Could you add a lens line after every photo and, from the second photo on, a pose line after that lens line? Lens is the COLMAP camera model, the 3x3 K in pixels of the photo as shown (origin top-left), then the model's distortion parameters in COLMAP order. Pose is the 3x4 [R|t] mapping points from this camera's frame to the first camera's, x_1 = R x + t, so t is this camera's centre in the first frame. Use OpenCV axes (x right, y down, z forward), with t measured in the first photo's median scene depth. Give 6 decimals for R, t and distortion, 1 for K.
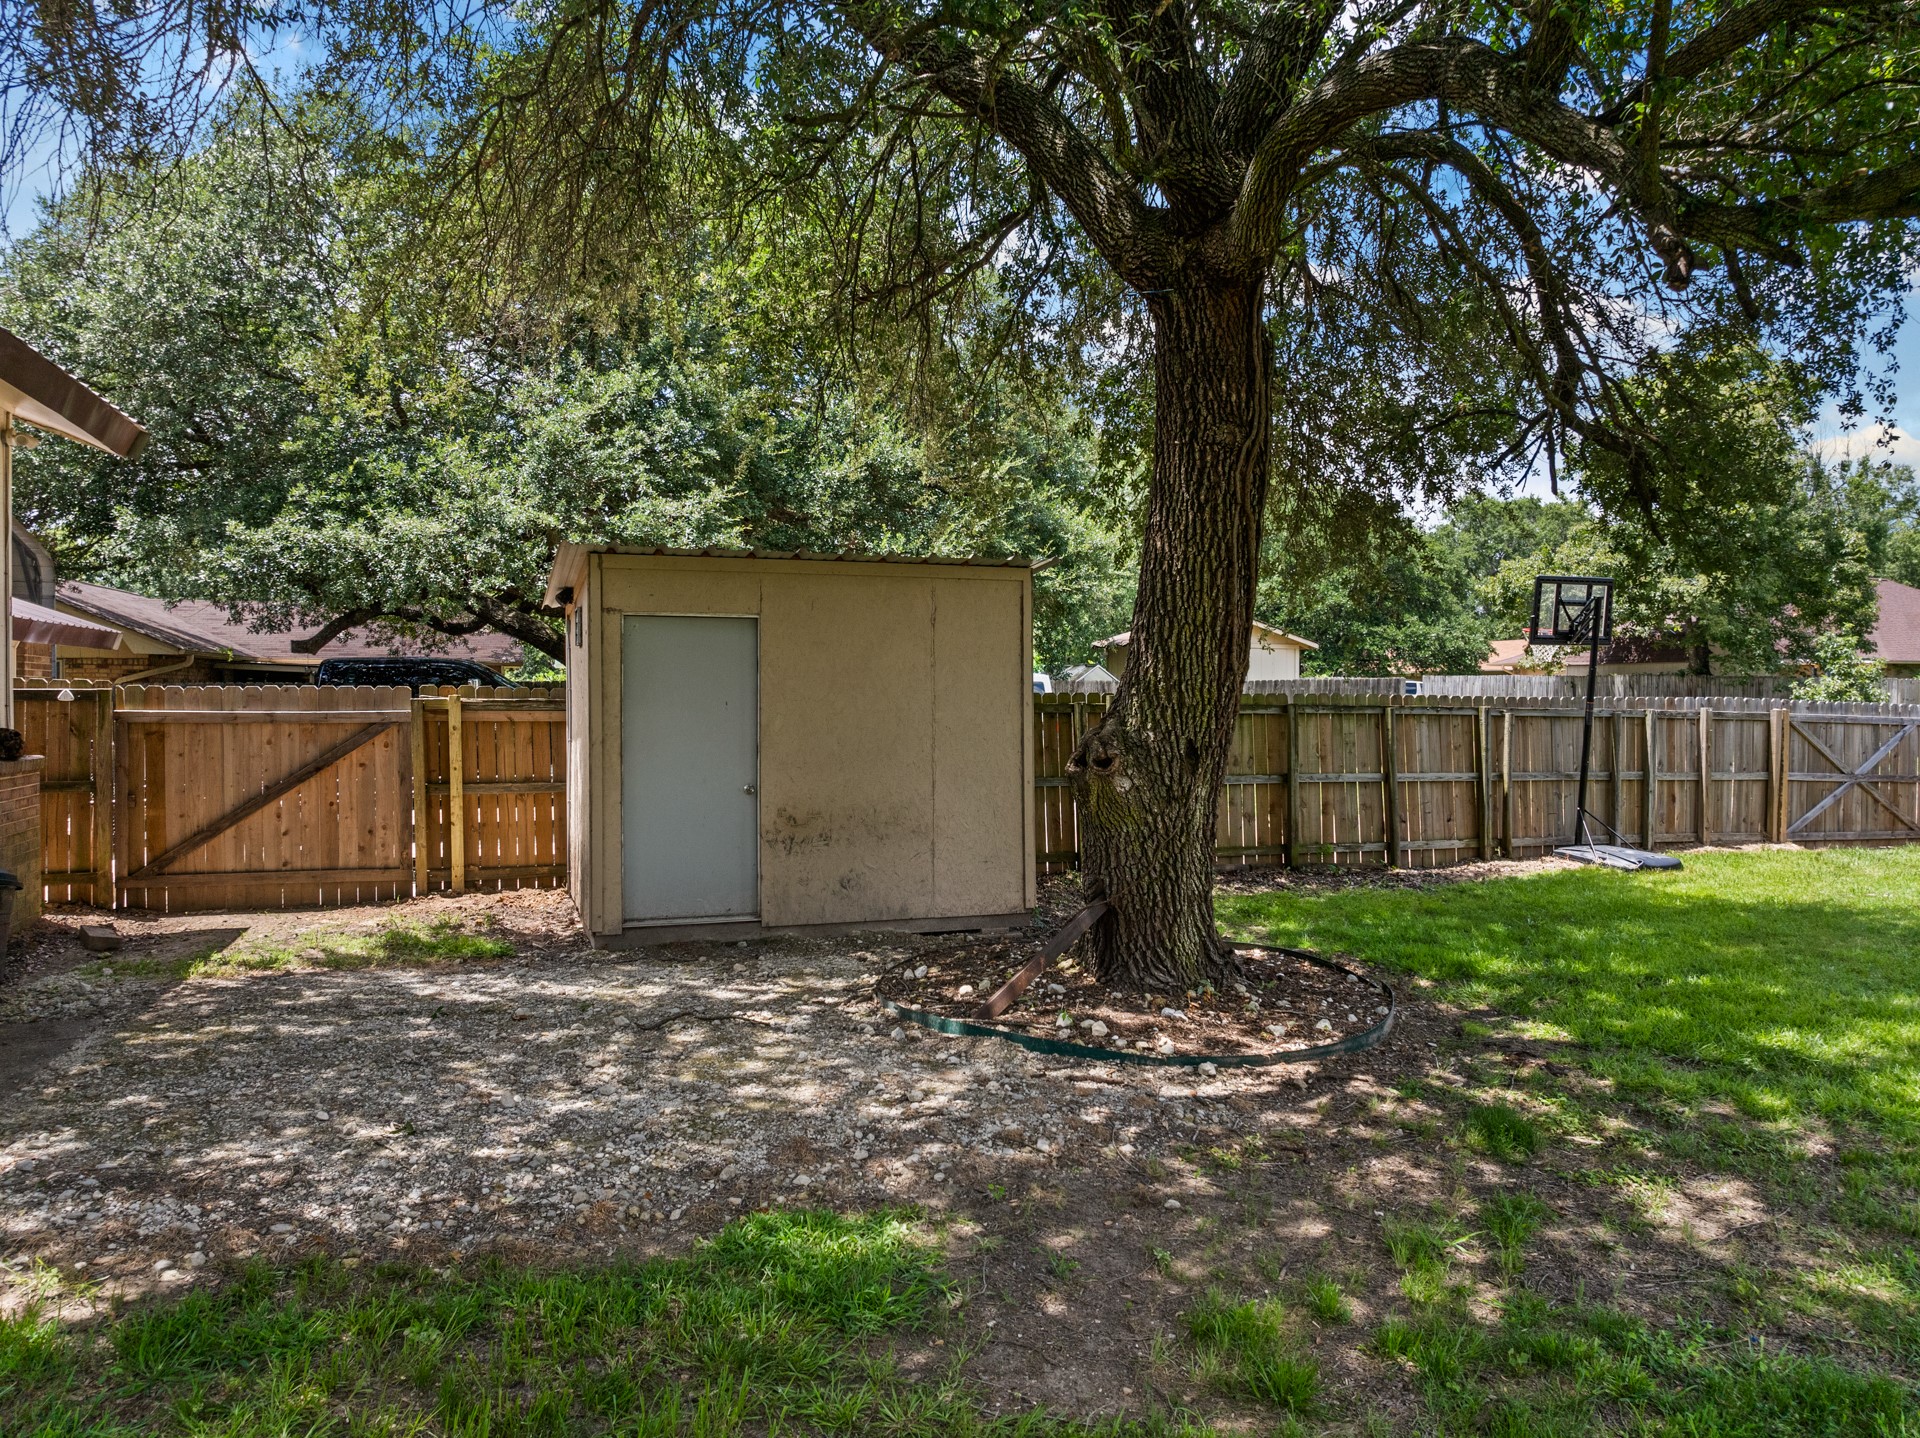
lens RADIAL K [[1335.7, 0, 999.4], [0, 1335.7, 713.7], [0, 0, 1]] dist [-0.038476, -0.001920]
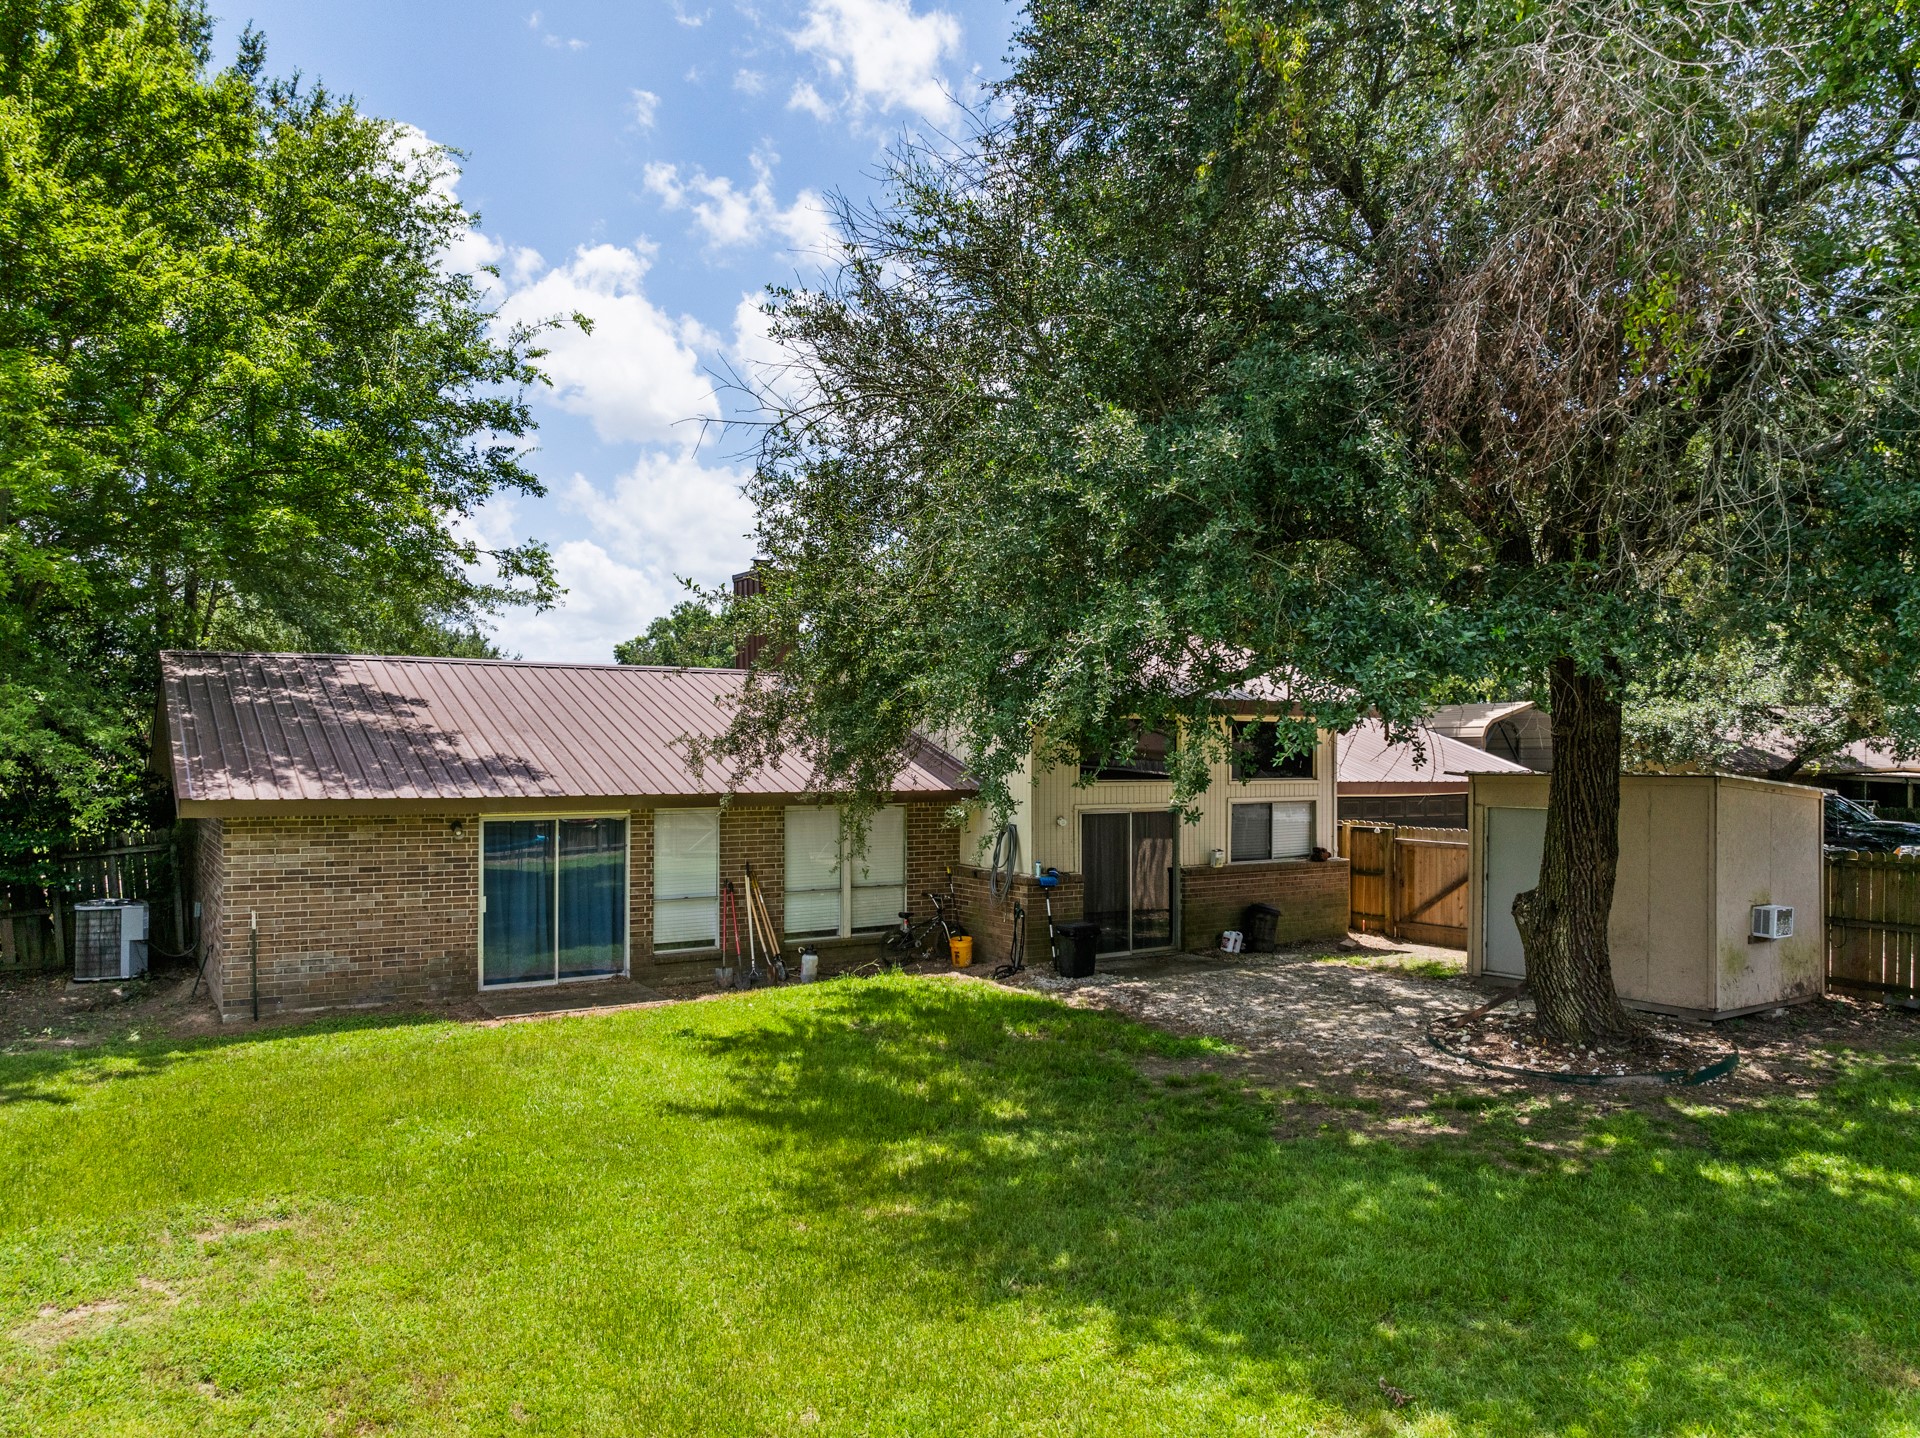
lens RADIAL K [[1335.7, 0, 999.4], [0, 1335.7, 713.7], [0, 0, 1]] dist [-0.038476, -0.001920]
pose [[0.275588, -0.039738, -0.960454, 2.109266], [-0.003158, 0.999102, -0.042244, -0.197476], [0.961271, 0.014675, 0.275215, -0.281850]]
